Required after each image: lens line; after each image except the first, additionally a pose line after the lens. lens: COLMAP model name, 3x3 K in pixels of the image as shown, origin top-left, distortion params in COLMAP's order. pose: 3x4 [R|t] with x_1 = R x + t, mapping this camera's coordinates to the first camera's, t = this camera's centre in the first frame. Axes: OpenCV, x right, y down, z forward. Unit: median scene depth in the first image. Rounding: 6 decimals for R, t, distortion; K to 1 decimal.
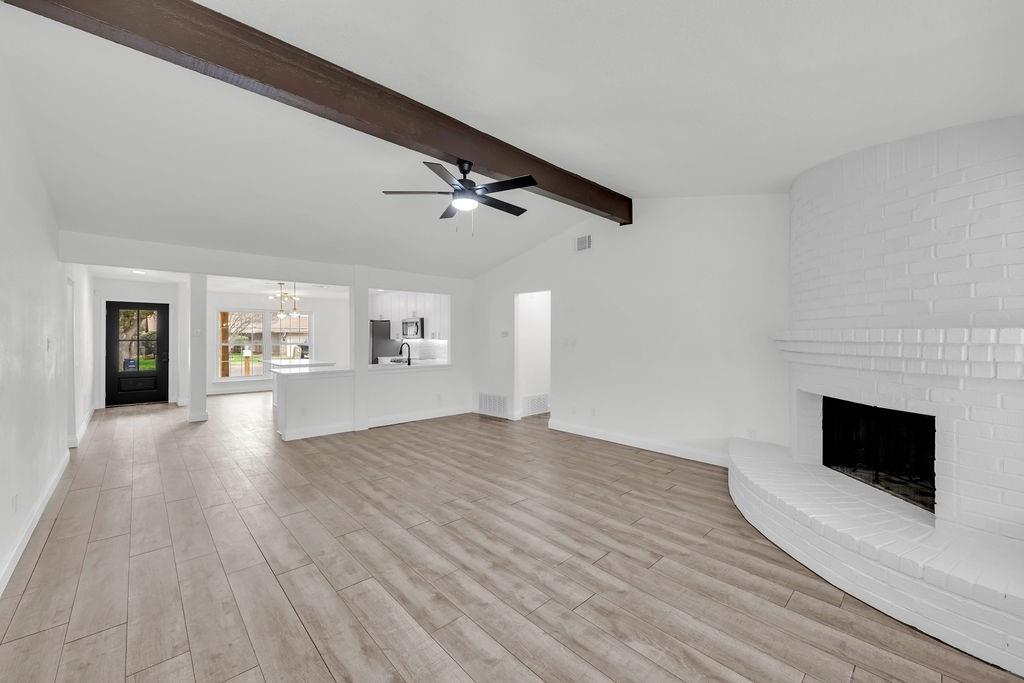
lens RADIAL K [[412.2, 0, 517.8], [0, 412.2, 339.0], [0, 0, 1]] dist [-0.001612, 0.000060]
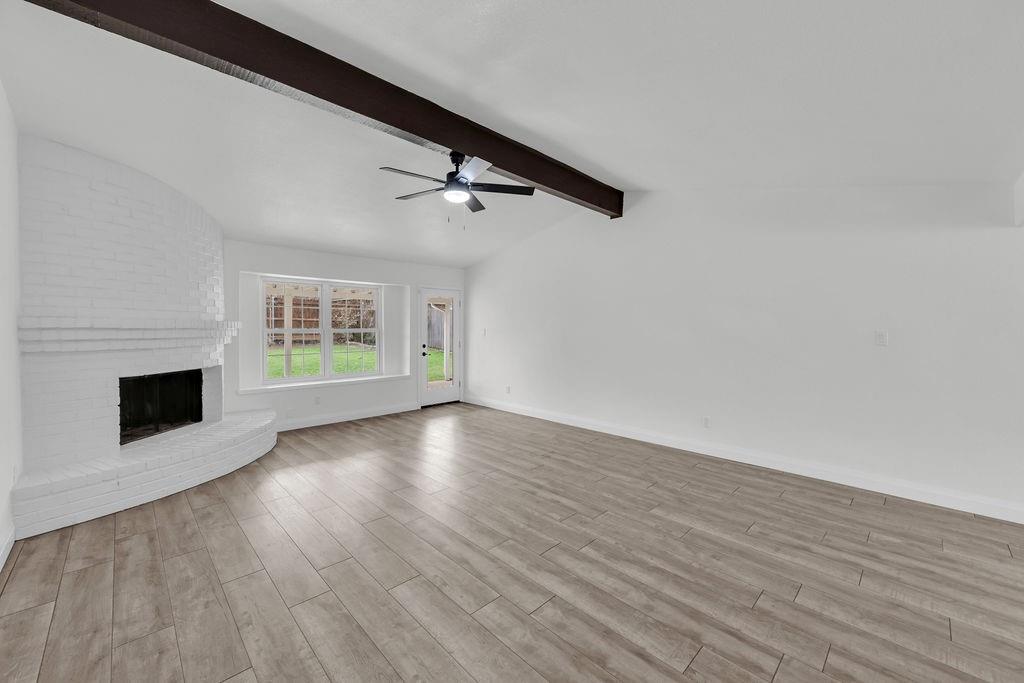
lens RADIAL K [[412.2, 0, 517.8], [0, 412.2, 339.0], [0, 0, 1]] dist [-0.001612, 0.000060]
pose [[-0.999726, -0.008574, -0.021804, -0.186356], [-0.009384, 0.999260, 0.037313, -0.011882], [0.021468, 0.037507, -0.999066, 1.462624]]
